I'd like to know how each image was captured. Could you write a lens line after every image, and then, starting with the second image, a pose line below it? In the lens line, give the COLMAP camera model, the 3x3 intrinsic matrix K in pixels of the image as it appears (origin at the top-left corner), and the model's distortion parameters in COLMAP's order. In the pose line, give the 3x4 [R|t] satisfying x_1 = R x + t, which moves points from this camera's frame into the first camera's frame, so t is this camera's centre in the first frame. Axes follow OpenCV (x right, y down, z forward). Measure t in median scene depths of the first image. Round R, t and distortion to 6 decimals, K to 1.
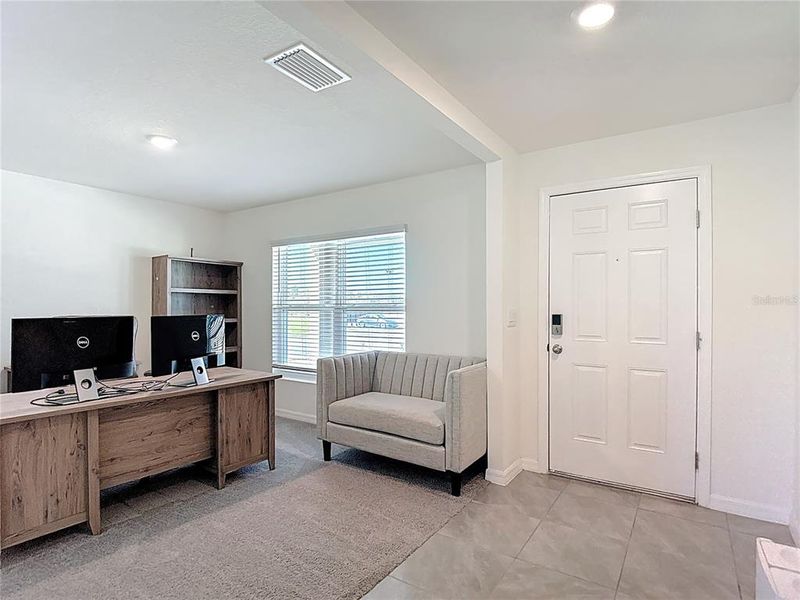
lens RADIAL K [[427.0, 0, 403.1], [0, 427.0, 299.3], [0, 0, 1]] dist [-0.020251, -0.000686]
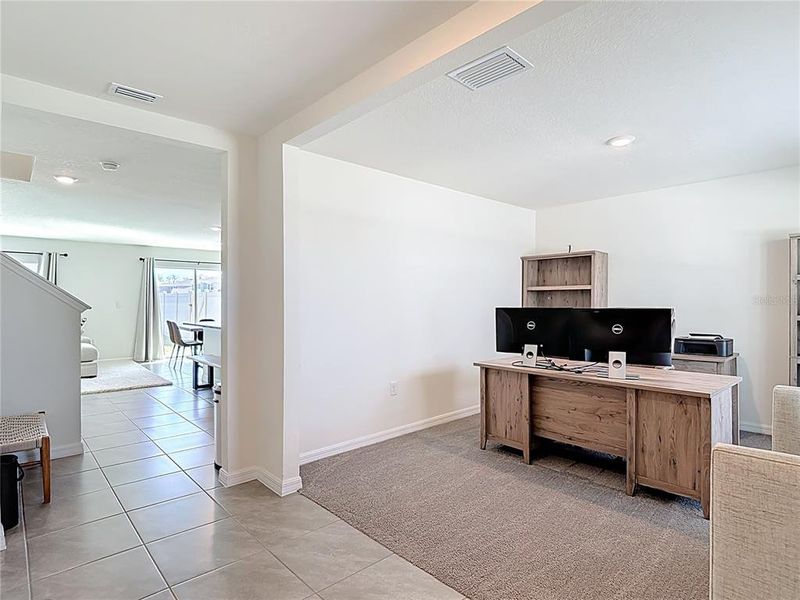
lens RADIAL K [[427.0, 0, 403.1], [0, 427.0, 299.3], [0, 0, 1]] dist [-0.020251, -0.000686]
pose [[-0.219935, -0.001546, -0.975513, 0.618962], [0.022241, 0.999731, -0.006599, 0.013034], [0.975261, -0.023148, -0.219841, 0.772824]]
